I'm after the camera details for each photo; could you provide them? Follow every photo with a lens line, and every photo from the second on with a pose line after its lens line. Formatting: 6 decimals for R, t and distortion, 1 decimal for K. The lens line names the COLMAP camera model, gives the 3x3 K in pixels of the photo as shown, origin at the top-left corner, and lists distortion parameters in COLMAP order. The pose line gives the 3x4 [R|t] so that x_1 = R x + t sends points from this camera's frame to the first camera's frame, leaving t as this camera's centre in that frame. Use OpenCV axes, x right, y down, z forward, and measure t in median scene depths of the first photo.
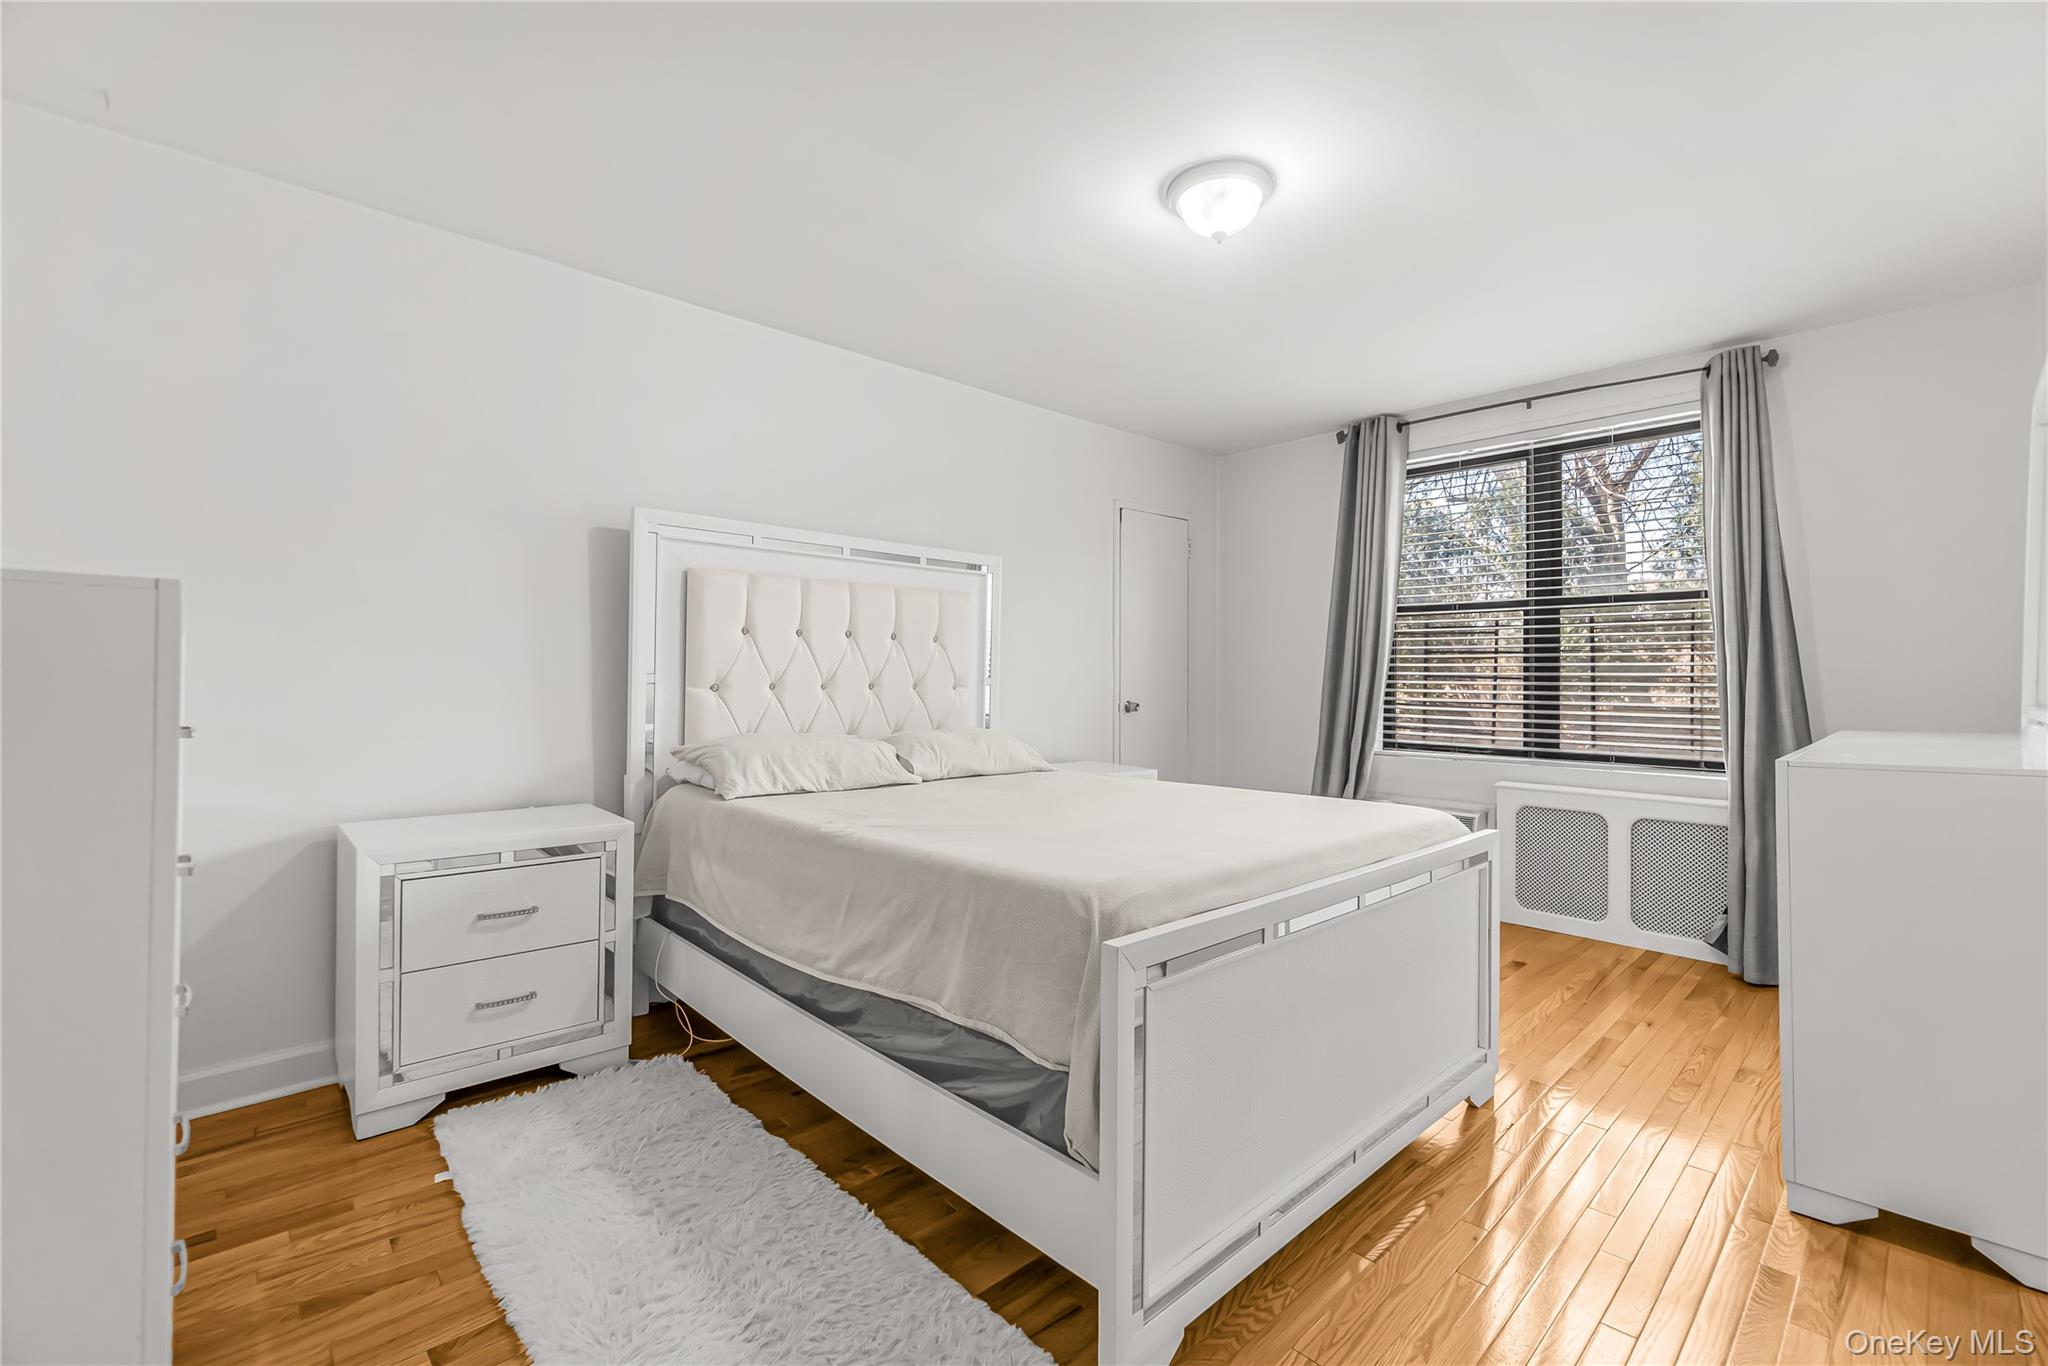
lens RADIAL K [[893.2, 0, 1033.9], [0, 893.2, 669.0], [0, 0, 1]] dist [-0.009516, 0.003335]
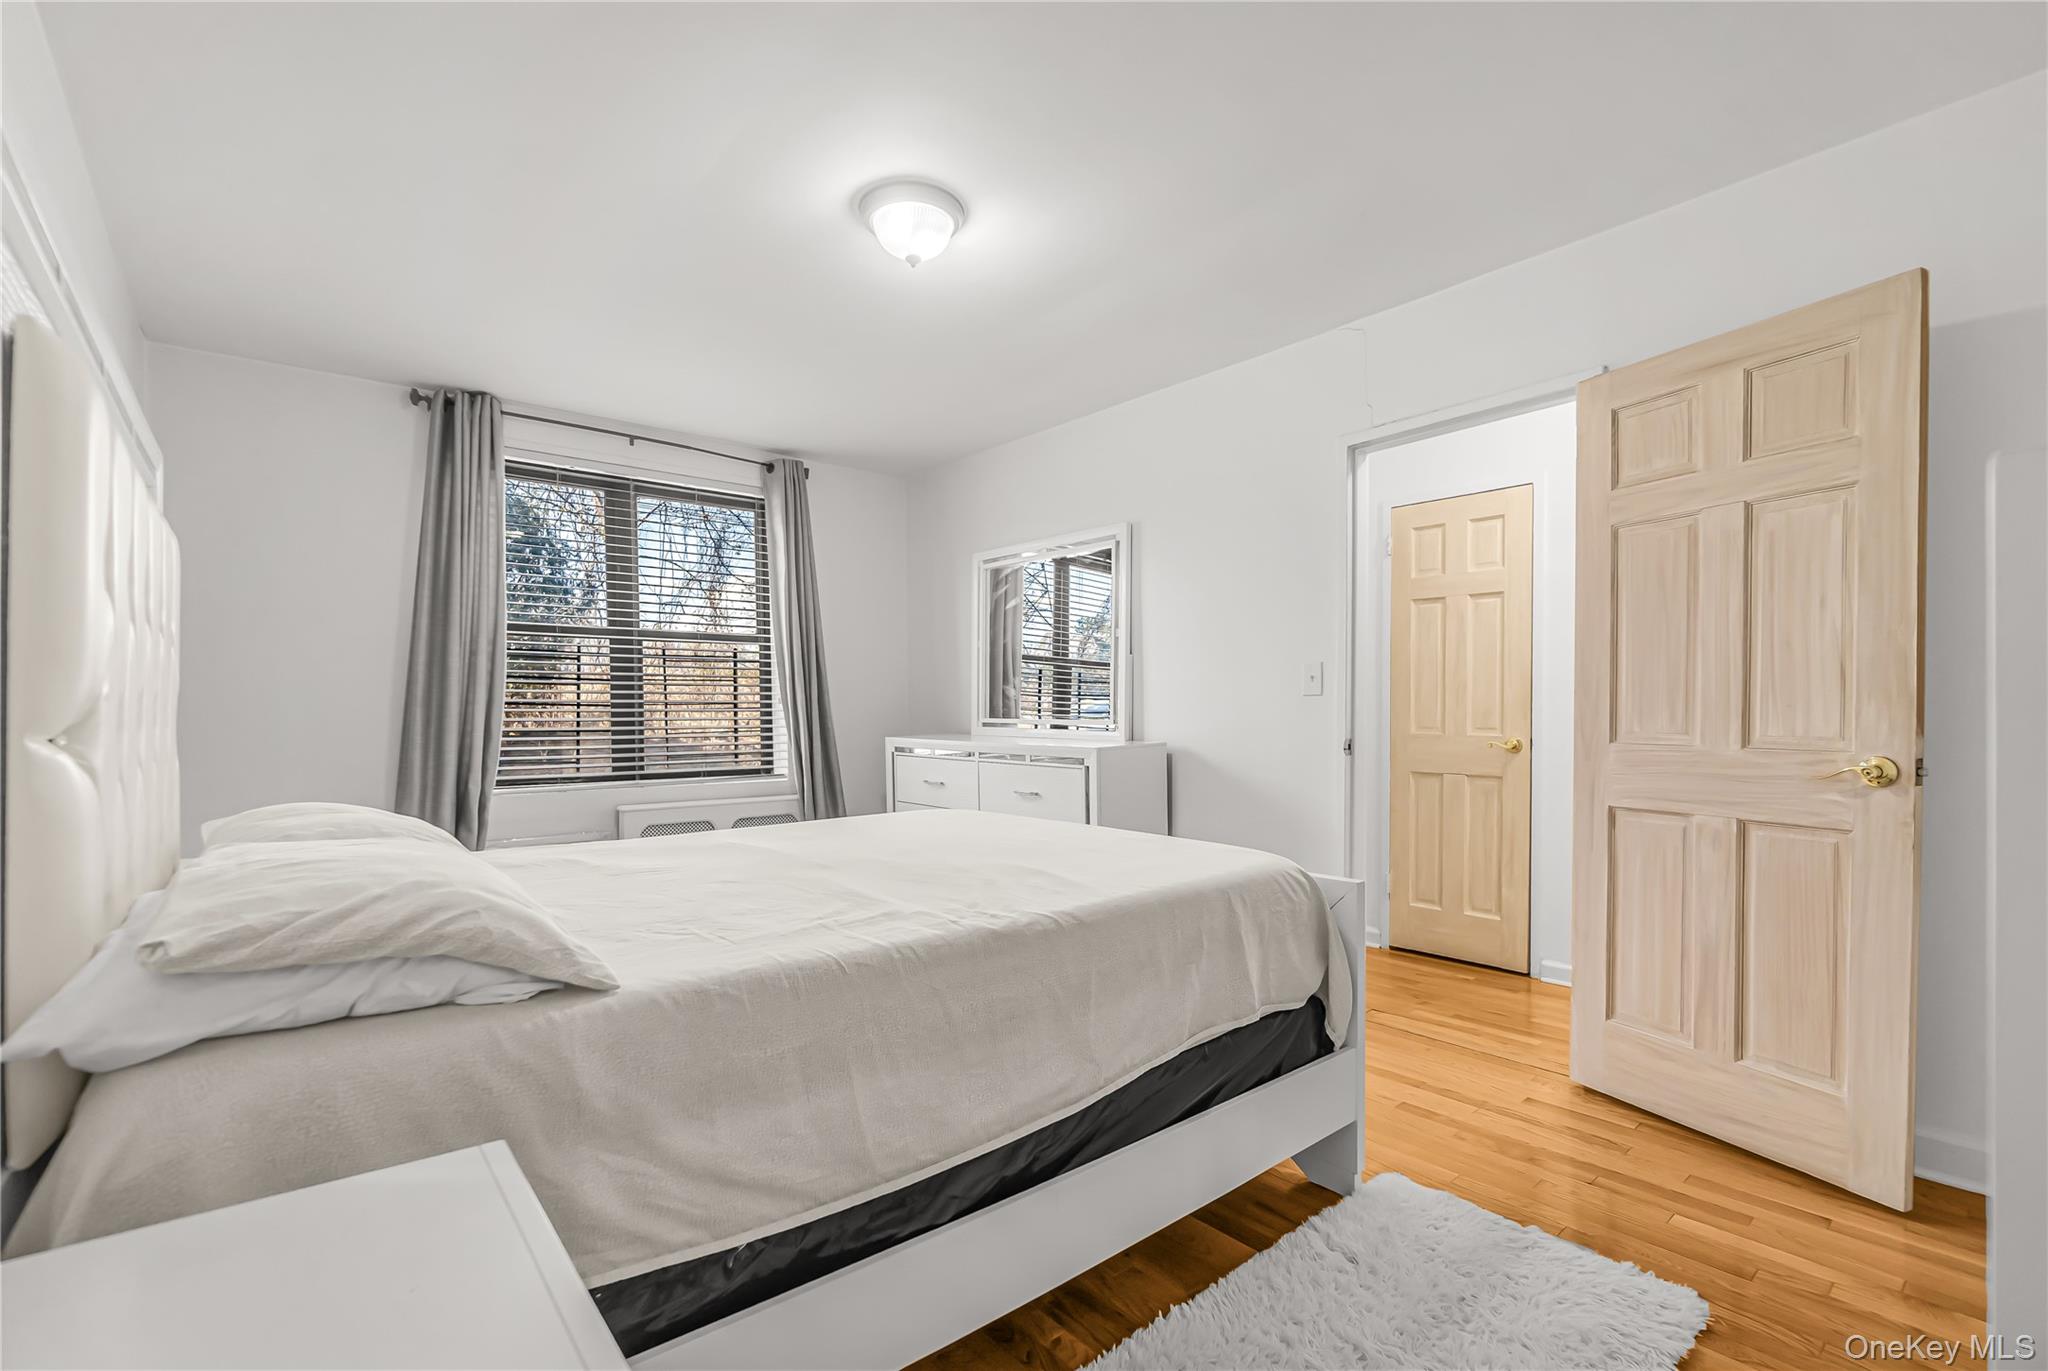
lens RADIAL K [[908.7, 0, 1021.3], [0, 908.7, 702.9], [0, 0, 1]] dist [-0.005283, 0.000539]
pose [[0.059719, -0.000949, 0.998215, -0.461992], [-0.002558, 0.999996, 0.001104, 0.005926], [-0.998212, -0.002619, 0.059716, 0.468340]]
